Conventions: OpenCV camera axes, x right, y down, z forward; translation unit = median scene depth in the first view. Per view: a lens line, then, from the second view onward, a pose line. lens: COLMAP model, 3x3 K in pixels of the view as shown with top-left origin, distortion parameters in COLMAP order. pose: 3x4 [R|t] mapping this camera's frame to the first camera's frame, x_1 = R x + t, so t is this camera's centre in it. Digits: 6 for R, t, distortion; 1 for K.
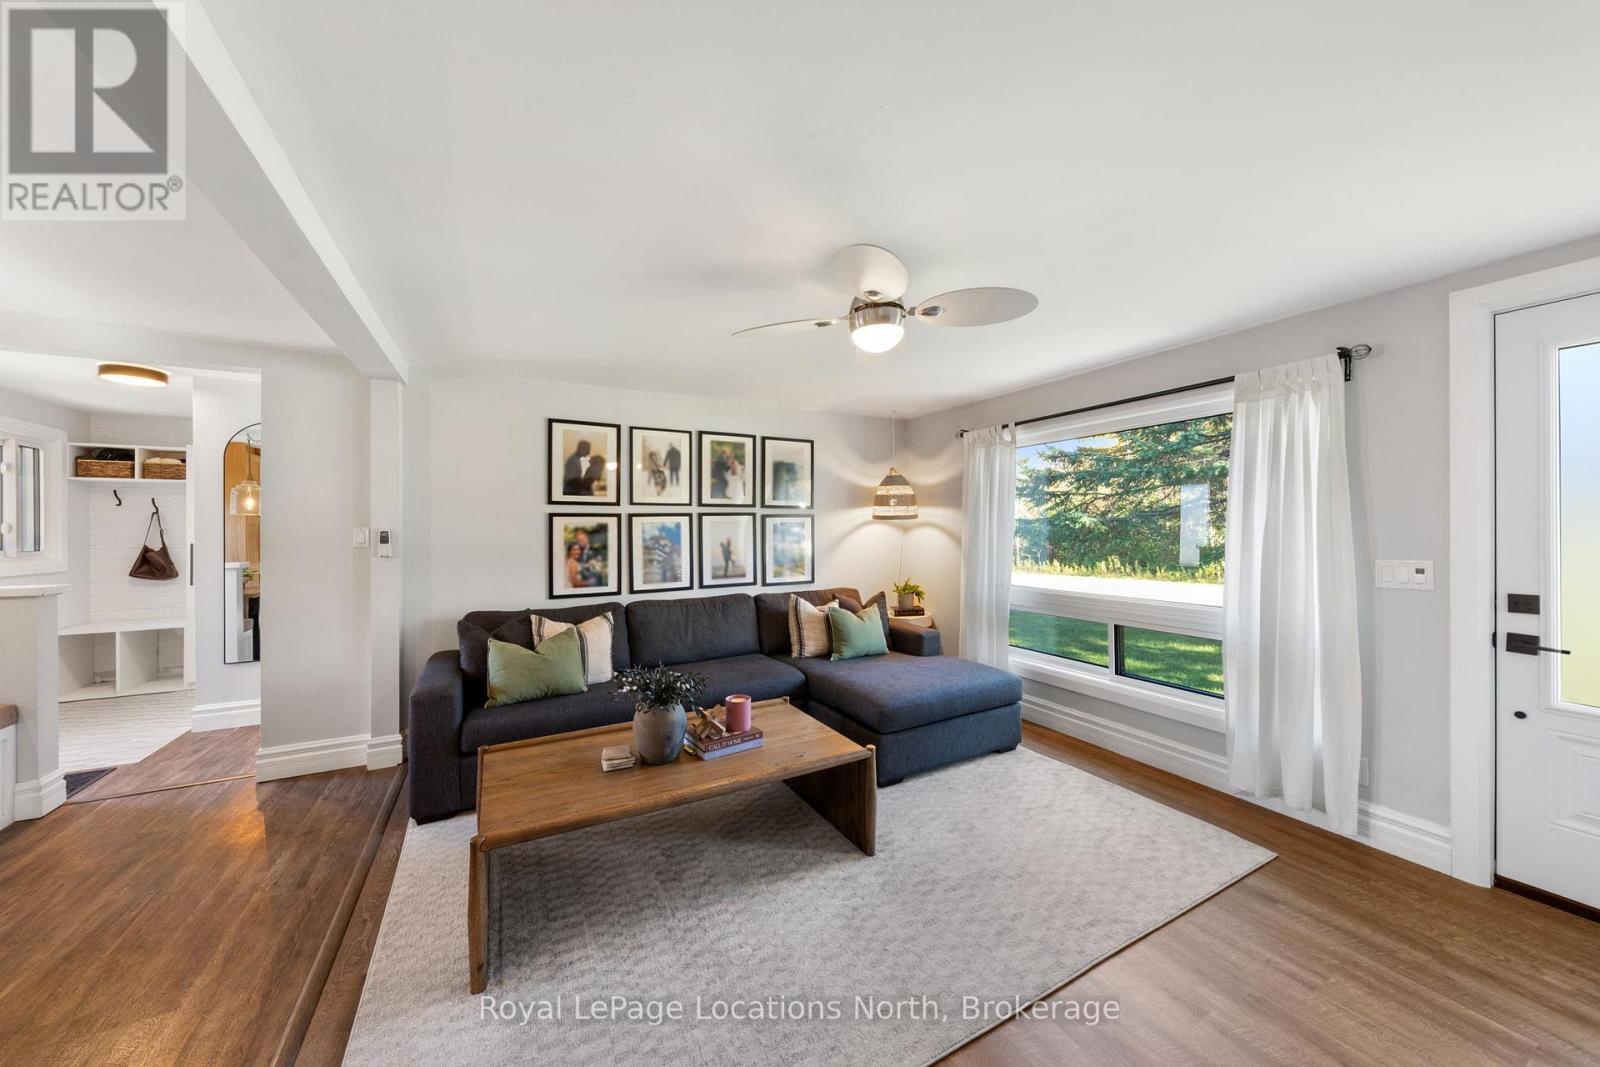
lens RADIAL K [[550.9, 0, 809.9], [0, 550.9, 531.2], [0, 0, 1]] dist [0.001927, 0.000168]
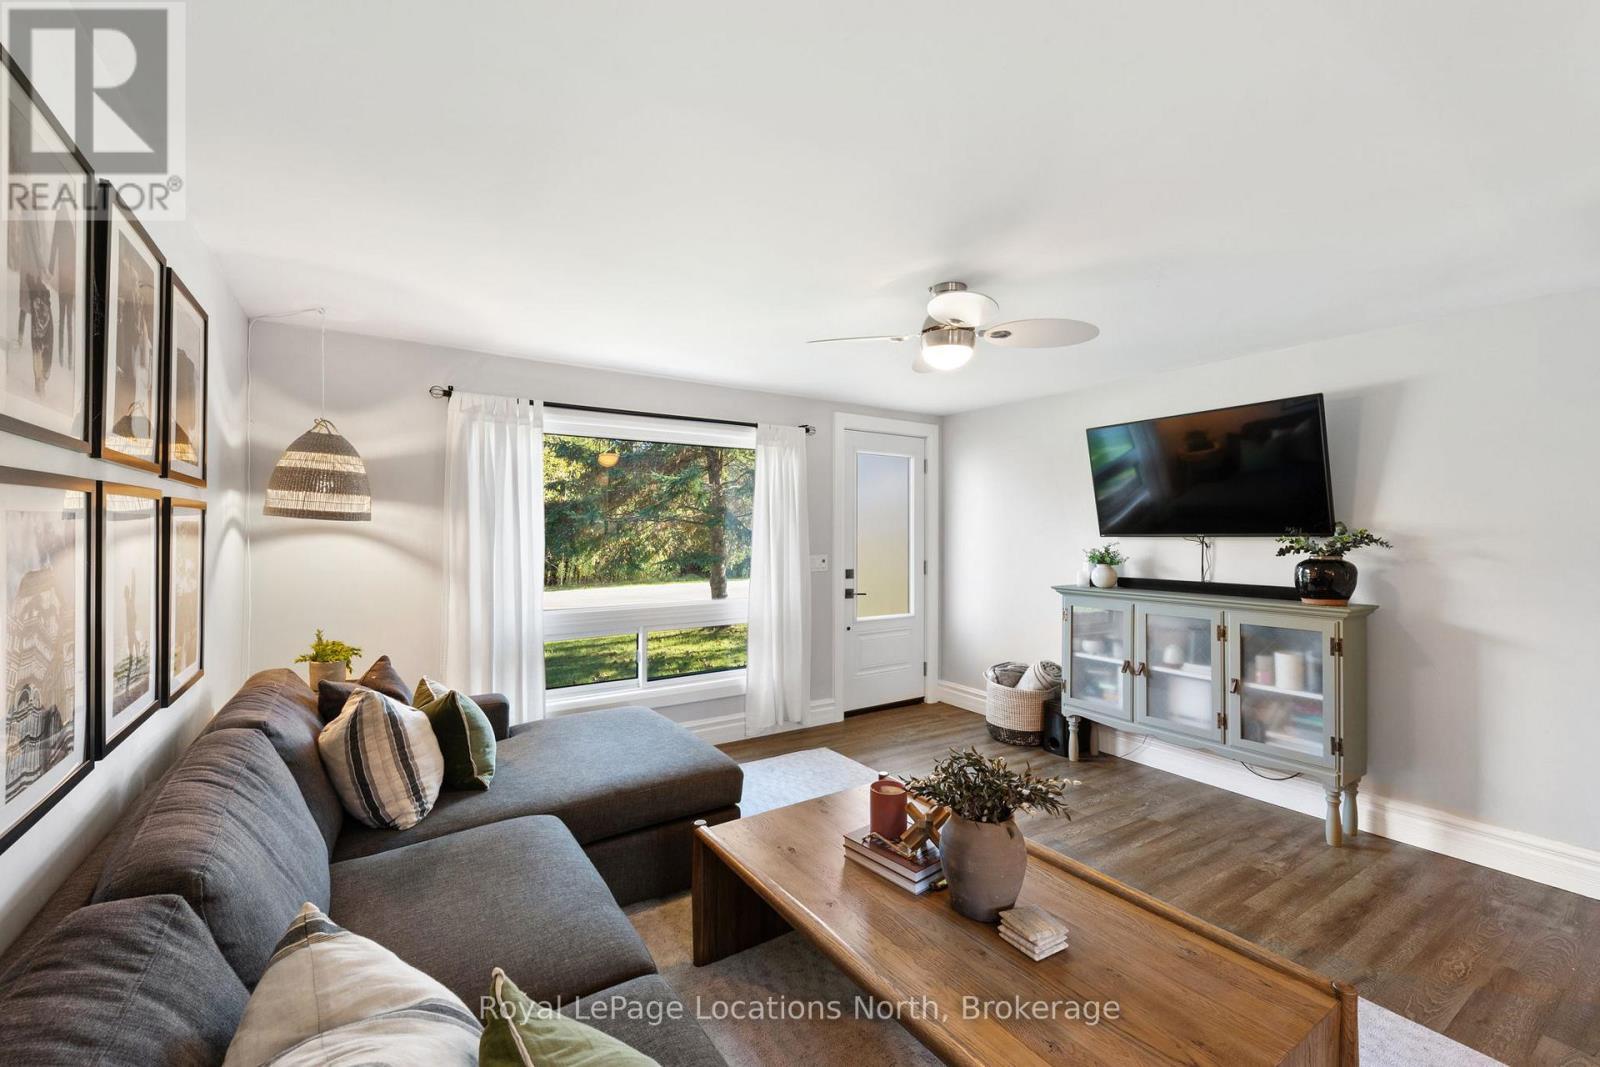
lens RADIAL K [[679.5, 0, 800.6], [0, 679.5, 530.3], [0, 0, 1]] dist [0.014290, -0.002189]
pose [[-0.091667, 0.008698, 0.995752, -0.552938], [0.004194, 0.999956, -0.008349, -0.004398], [-0.995781, 0.003411, -0.091699, 0.649046]]
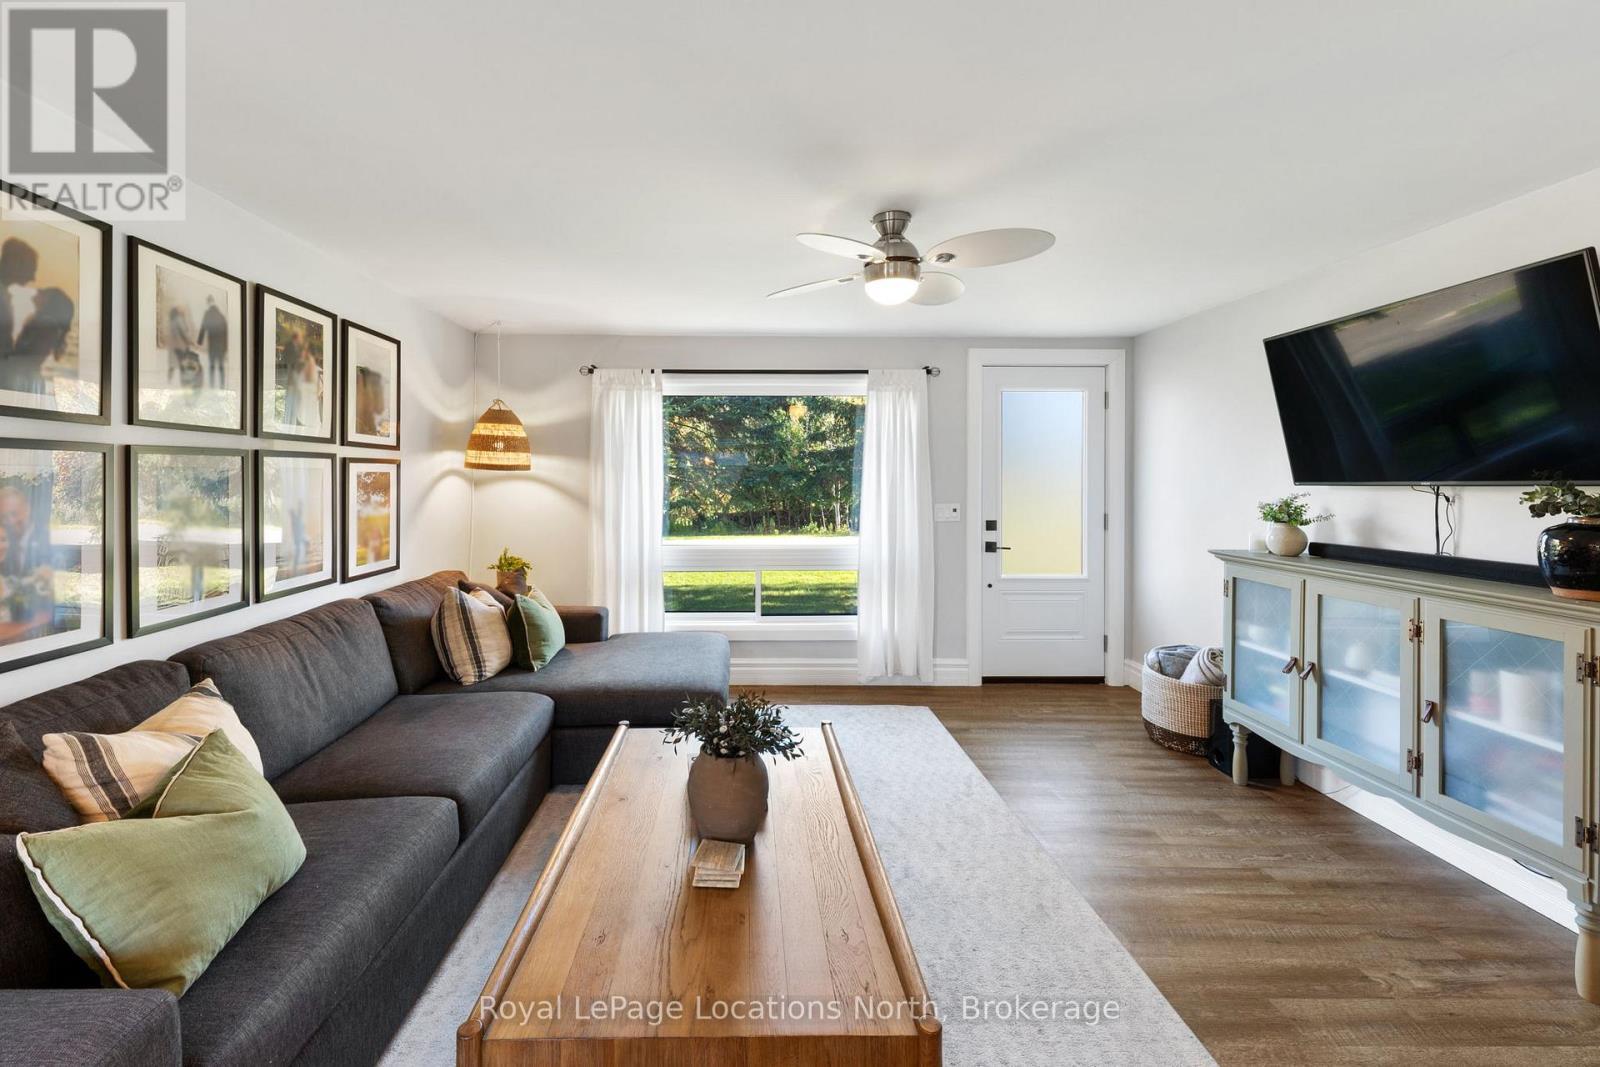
lens RADIAL K [[679.5, 0, 712.2], [0, 679.5, 483.4], [0, 0, 1]] dist [0.014290, -0.002189]
pose [[0.474643, 0.002183, 0.880175, -0.534559], [-0.000673, 0.999998, -0.002118, -0.002052], [-0.880178, 0.000413, 0.474644, 0.340169]]
